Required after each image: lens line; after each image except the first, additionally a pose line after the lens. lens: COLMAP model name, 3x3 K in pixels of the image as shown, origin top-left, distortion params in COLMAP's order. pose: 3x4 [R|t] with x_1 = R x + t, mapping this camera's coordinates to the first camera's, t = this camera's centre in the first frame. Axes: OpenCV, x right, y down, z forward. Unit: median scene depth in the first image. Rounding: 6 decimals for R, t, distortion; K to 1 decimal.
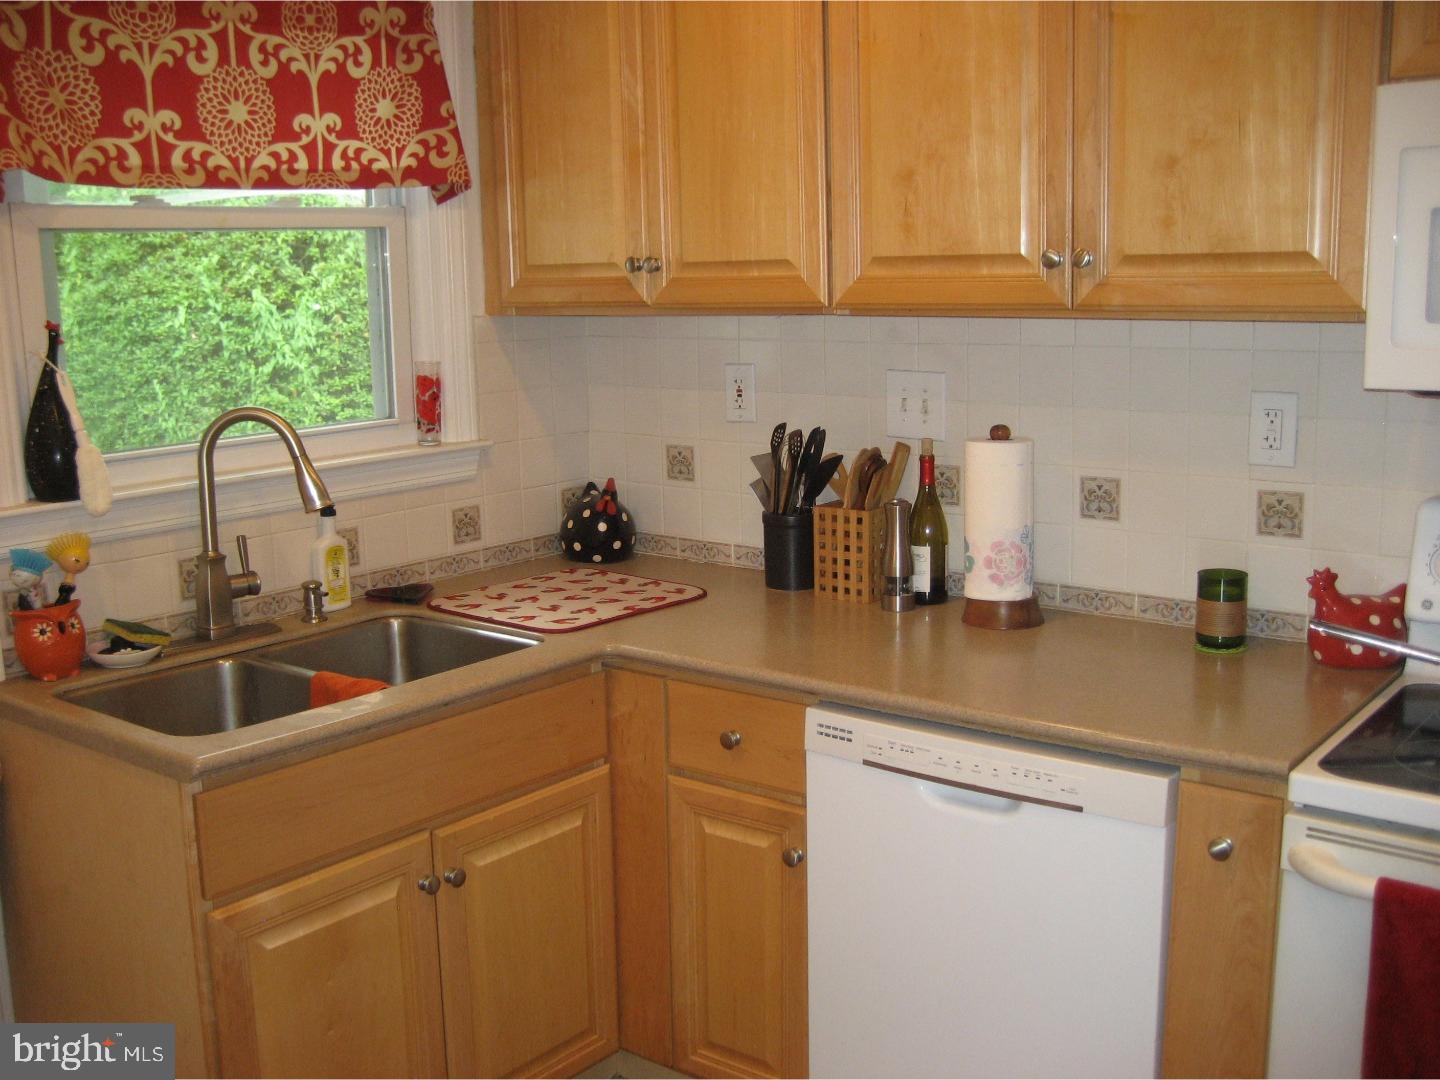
lens RADIAL K [[1506.8, 0, 720.0], [0, 1506.8, 540.0], [0, 0, 1]] dist [-0.145253, 0.207648]
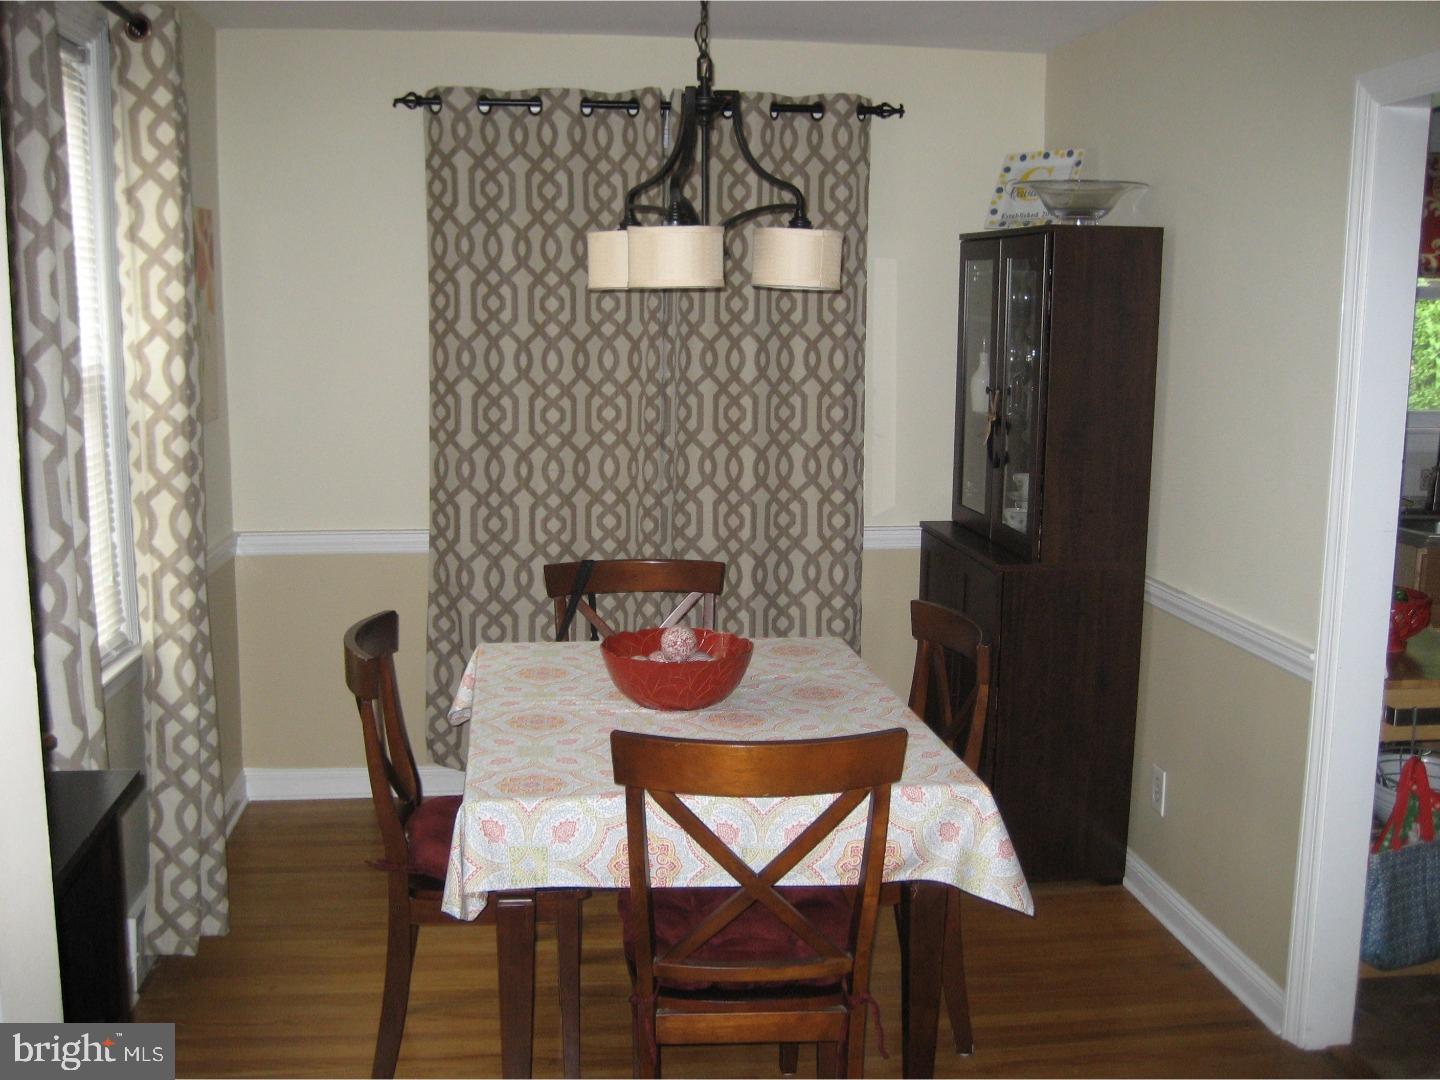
lens RADIAL K [[1506.8, 0, 720.0], [0, 1506.8, 540.0], [0, 0, 1]] dist [-0.145253, 0.207648]
pose [[0.722392, 0.142659, -0.676608, 0.062406], [-0.158172, 0.986635, 0.039152, 0.037766], [0.673150, 0.078737, 0.735302, -0.222466]]
